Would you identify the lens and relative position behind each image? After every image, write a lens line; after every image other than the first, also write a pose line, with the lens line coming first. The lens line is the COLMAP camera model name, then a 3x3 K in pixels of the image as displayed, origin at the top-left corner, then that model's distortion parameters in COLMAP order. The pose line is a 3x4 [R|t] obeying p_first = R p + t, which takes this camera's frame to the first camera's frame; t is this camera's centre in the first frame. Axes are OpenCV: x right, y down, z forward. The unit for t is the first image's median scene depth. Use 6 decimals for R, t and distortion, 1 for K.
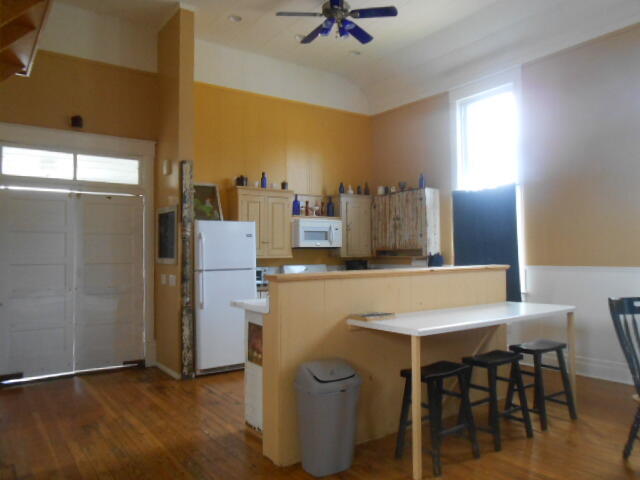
lens RADIAL K [[495.2, 0, 320.0], [0, 495.2, 240.0], [0, 0, 1]] dist [-0.034464, 0.042739]
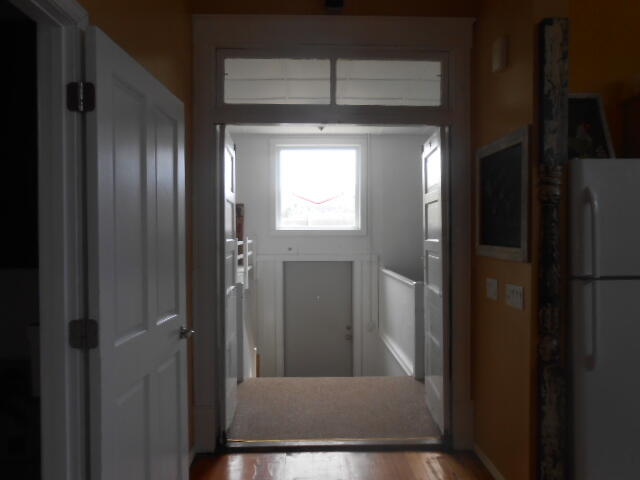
lens RADIAL K [[495.2, 0, 320.0], [0, 495.2, 240.0], [0, 0, 1]] dist [-0.034464, 0.042739]
pose [[0.833493, 0.015126, -0.552323, -0.200764], [0.008594, 0.999149, 0.040332, 0.010497], [0.552463, -0.038363, 0.832654, 0.529148]]
